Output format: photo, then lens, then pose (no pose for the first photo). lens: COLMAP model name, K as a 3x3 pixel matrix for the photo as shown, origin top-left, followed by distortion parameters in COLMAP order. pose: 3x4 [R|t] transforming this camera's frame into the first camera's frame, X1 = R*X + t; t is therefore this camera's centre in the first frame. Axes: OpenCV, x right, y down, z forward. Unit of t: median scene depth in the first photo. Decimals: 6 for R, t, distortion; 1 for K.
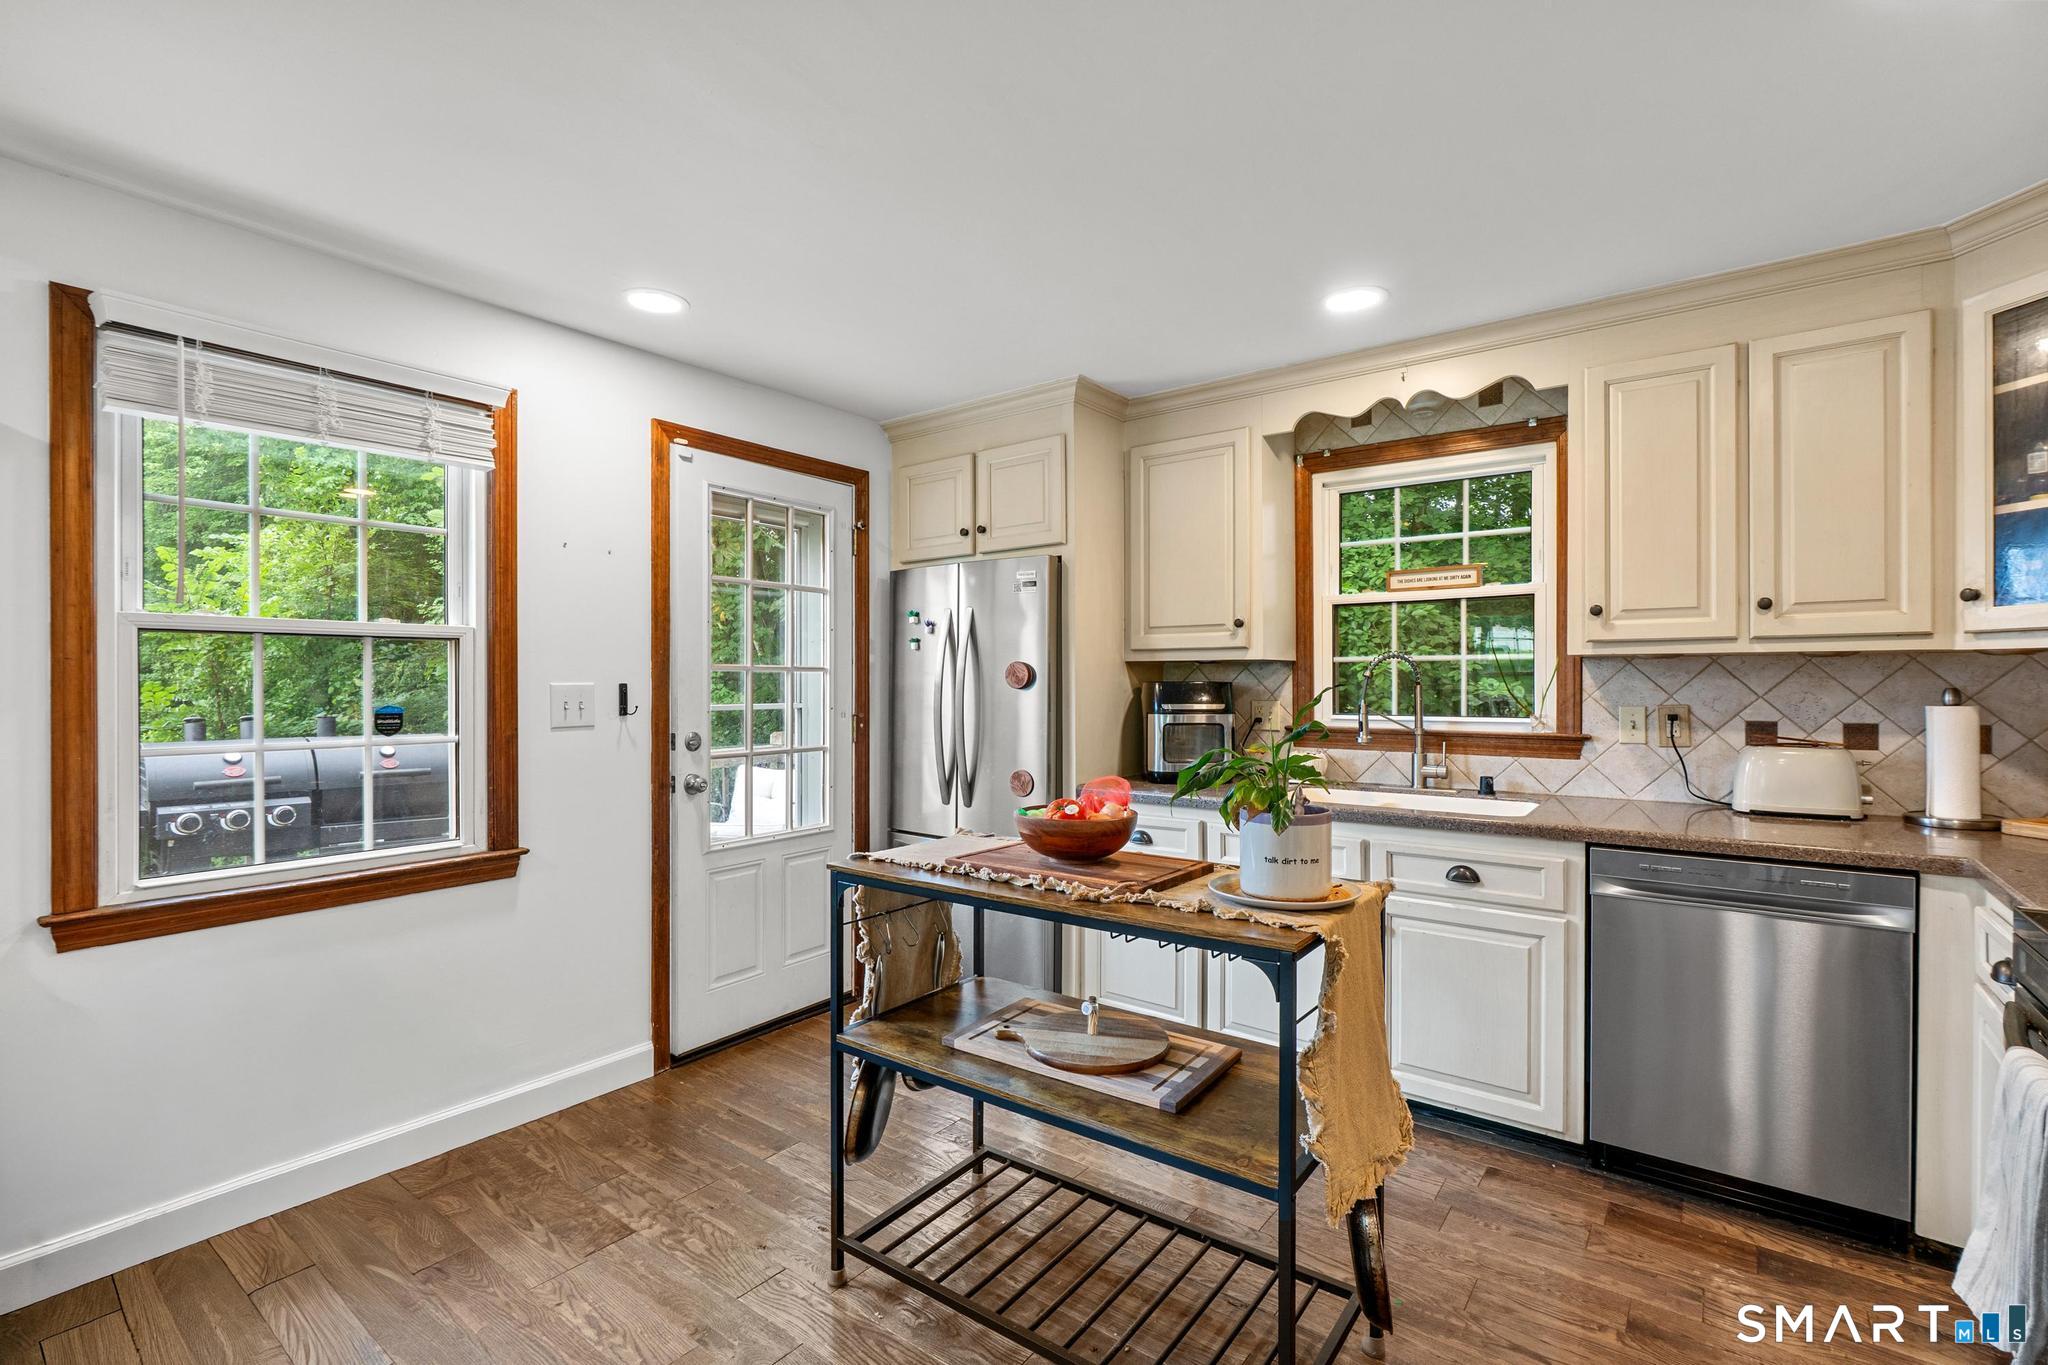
lens RADIAL K [[918.6, 0, 1017.1], [0, 918.6, 681.2], [0, 0, 1]] dist [-0.018016, 0.005540]
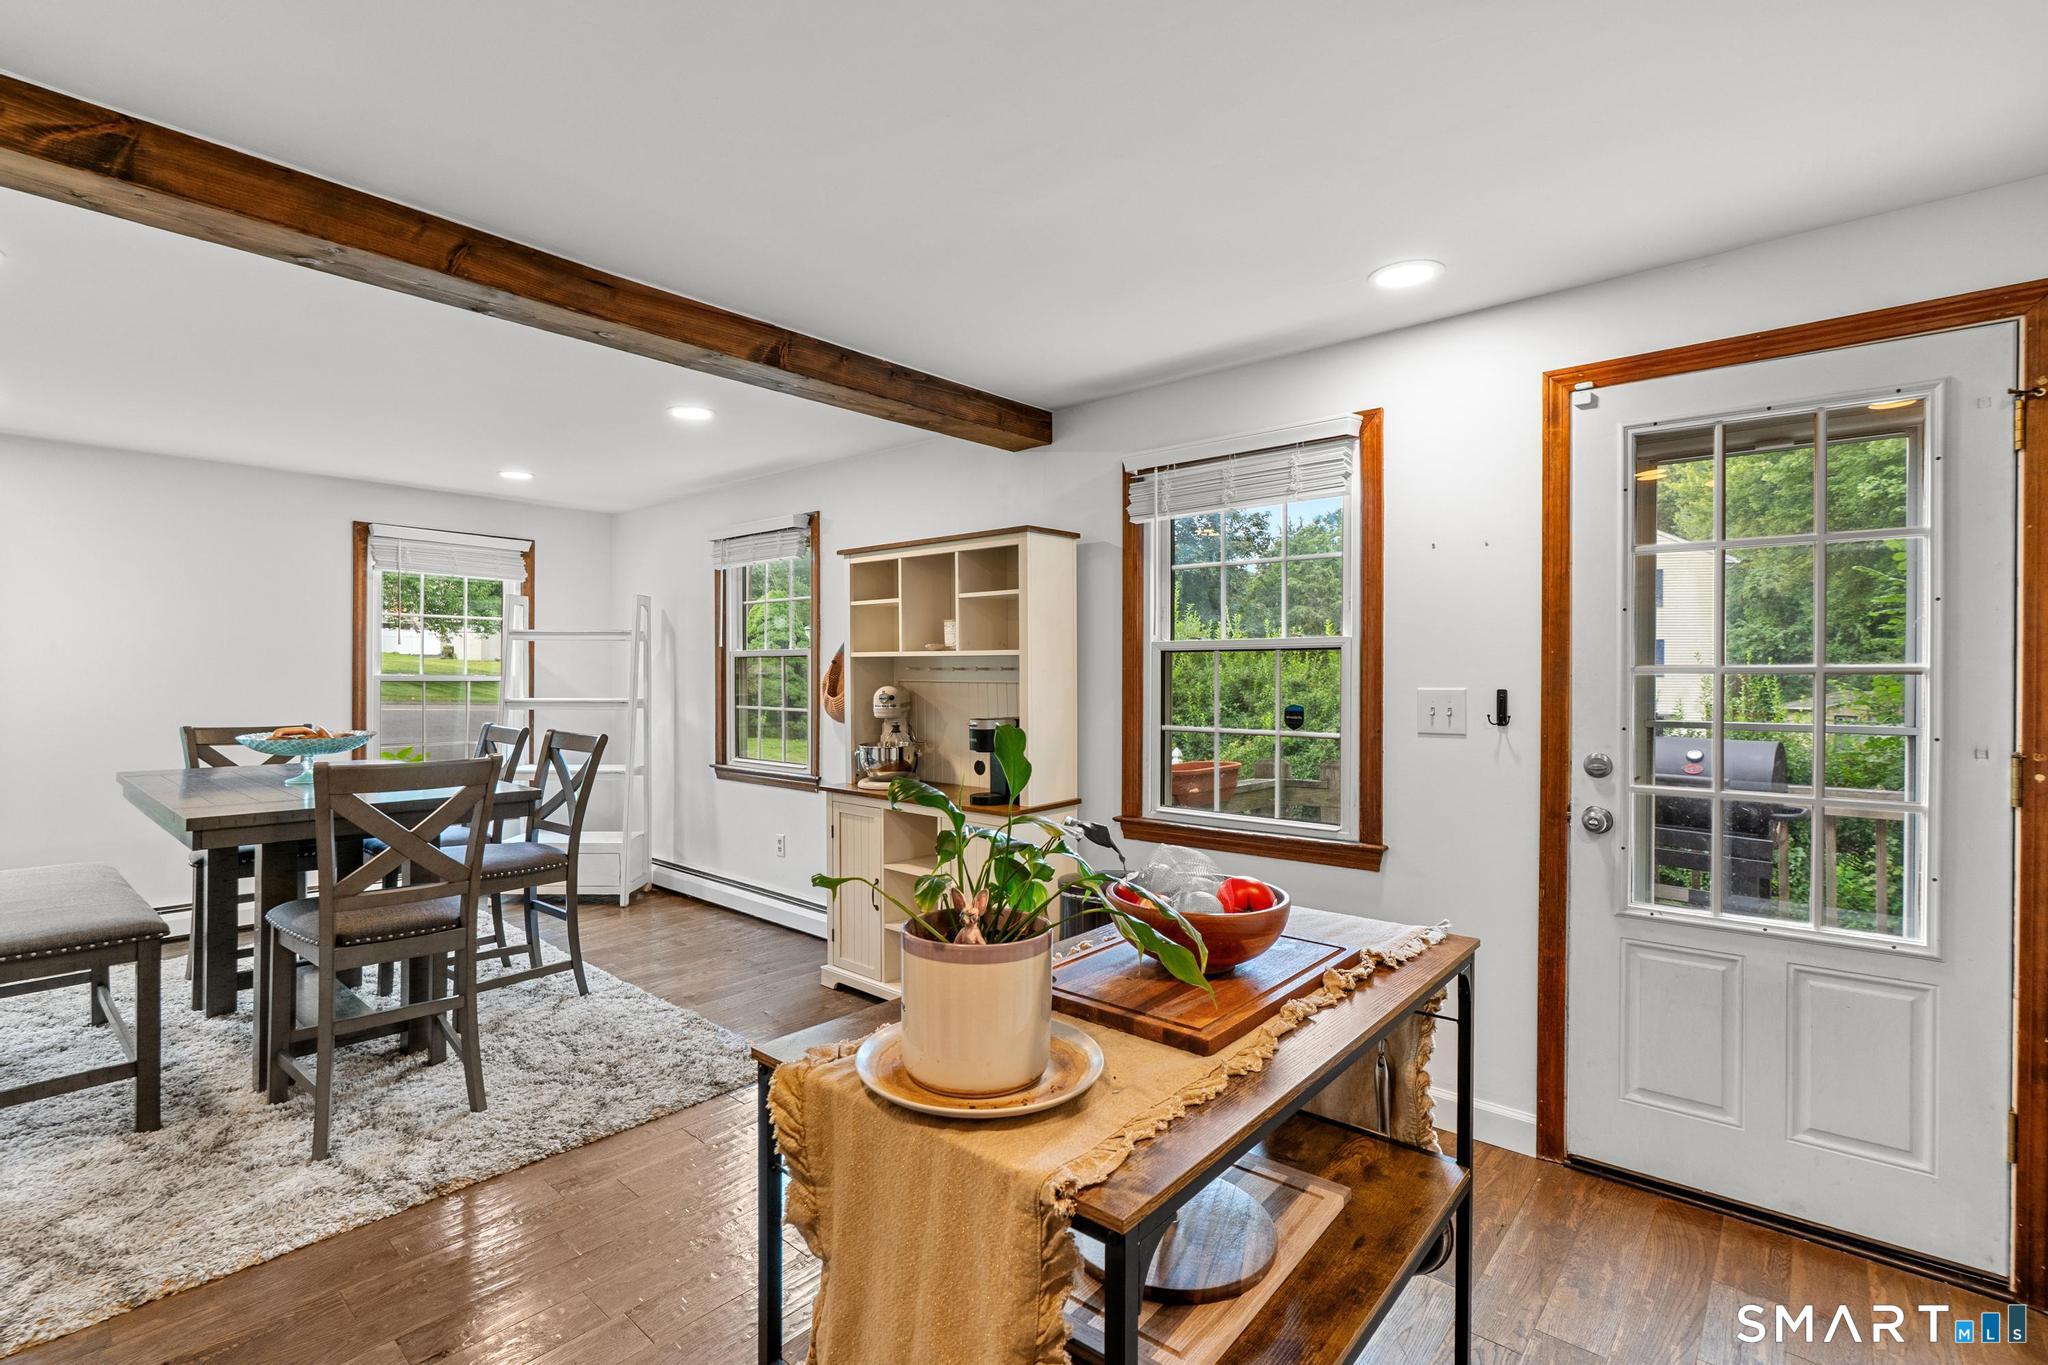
lens RADIAL K [[918.6, 0, 1017.1], [0, 918.6, 681.2], [0, 0, 1]] dist [-0.018016, 0.005540]
pose [[-0.074637, 0.005352, -0.997196, 0.451565], [-0.003052, 0.999980, 0.005596, -0.008445], [0.997206, 0.003461, -0.074619, 0.563522]]
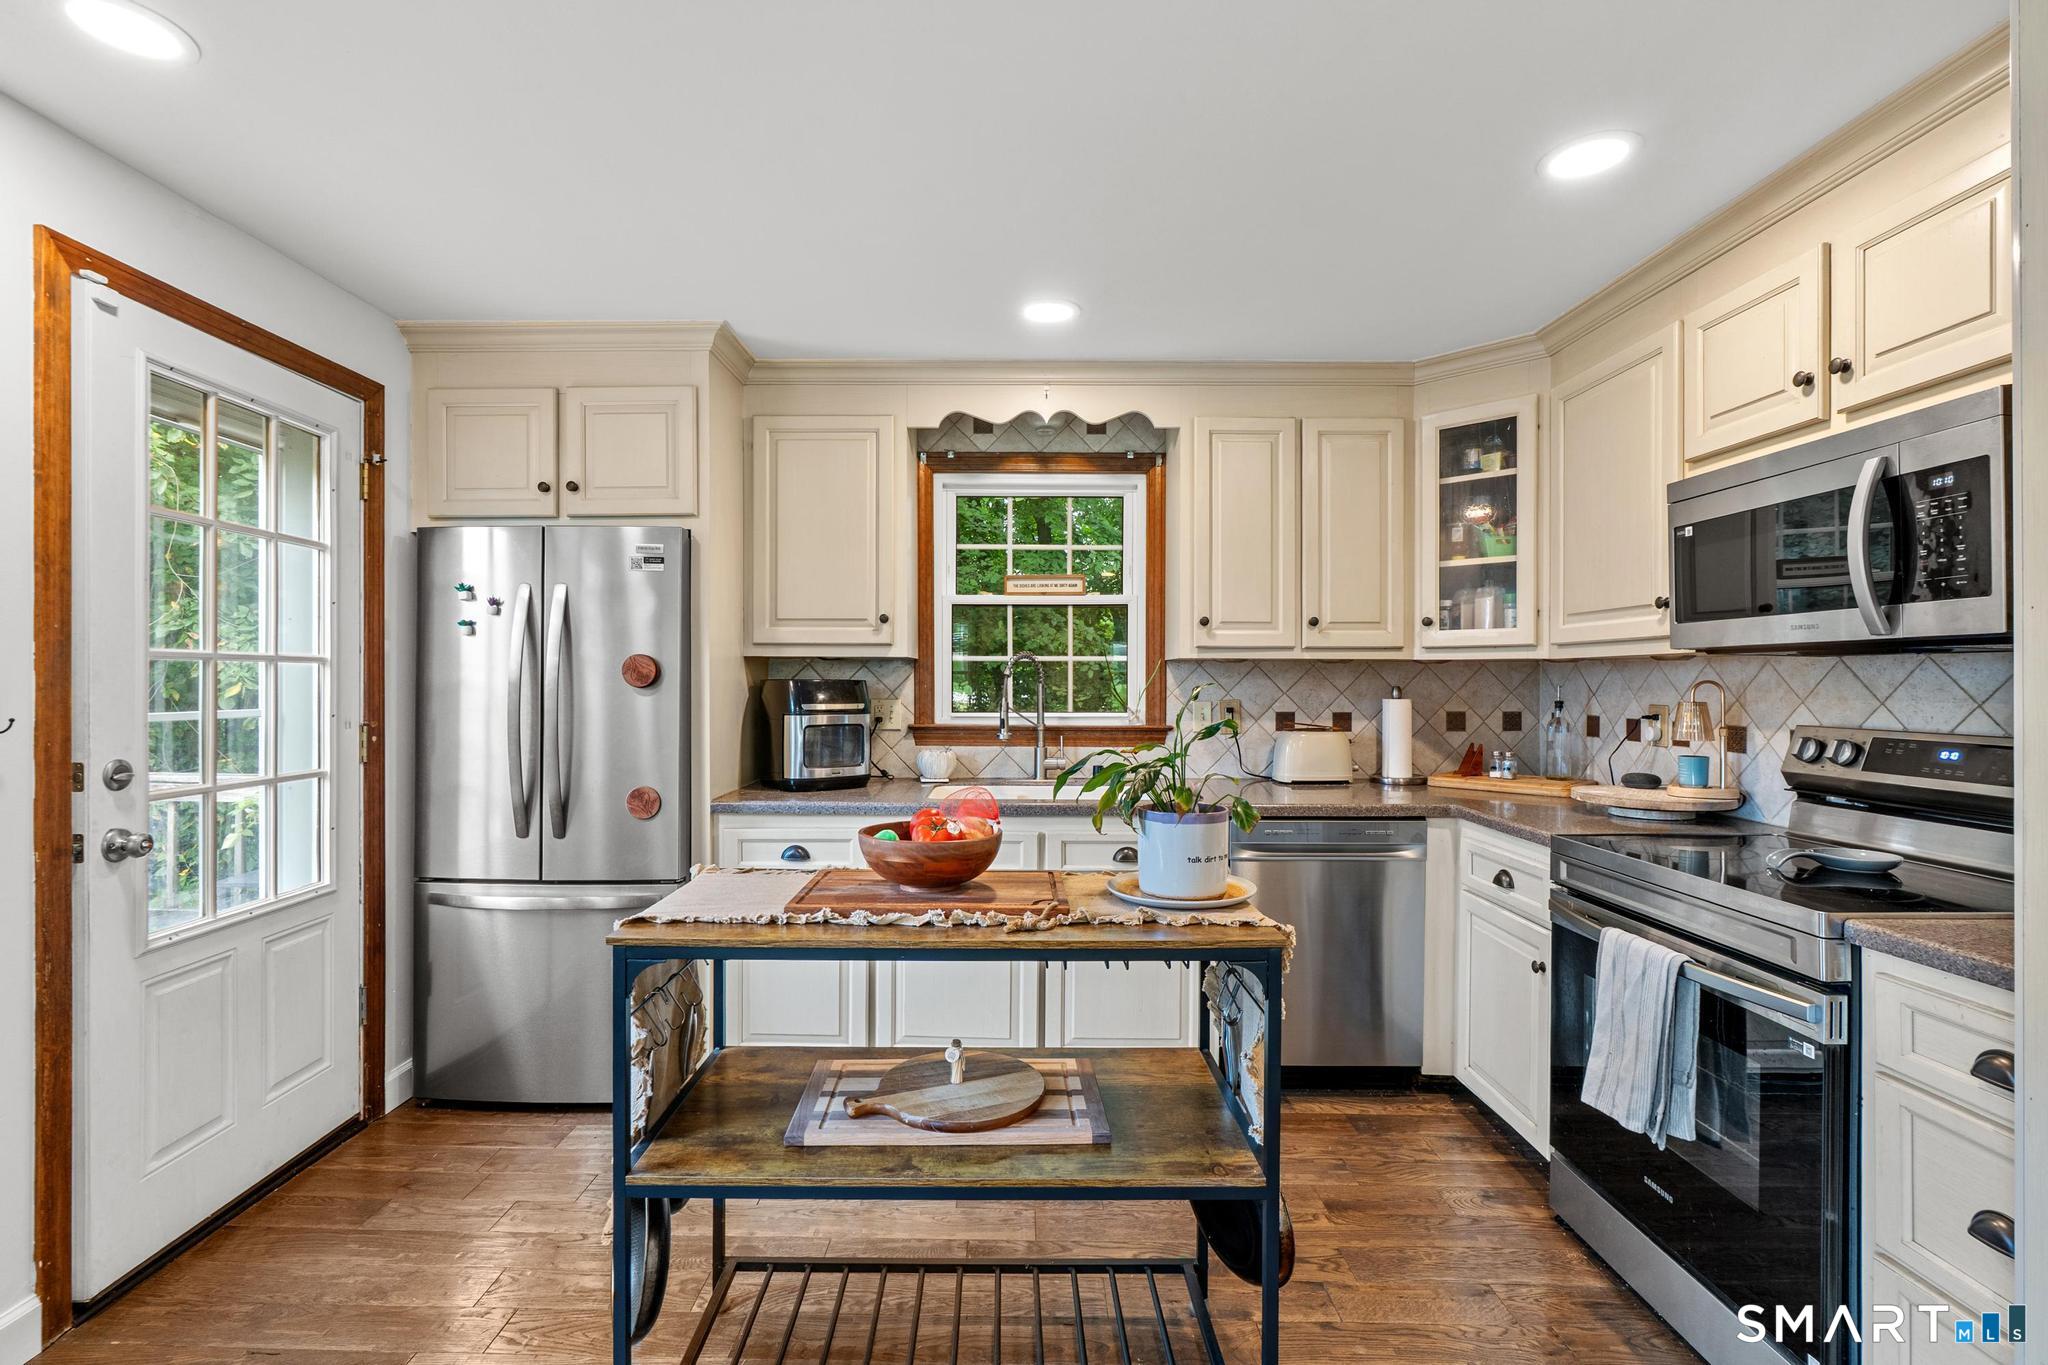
lens RADIAL K [[918.6, 0, 1017.1], [0, 918.6, 681.2], [0, 0, 1]] dist [-0.018016, 0.005540]
pose [[0.799944, 0.002816, 0.600068, -0.236263], [-0.004365, 0.999990, 0.001127, 0.000333], [-0.600059, -0.003520, 0.799948, 0.158482]]
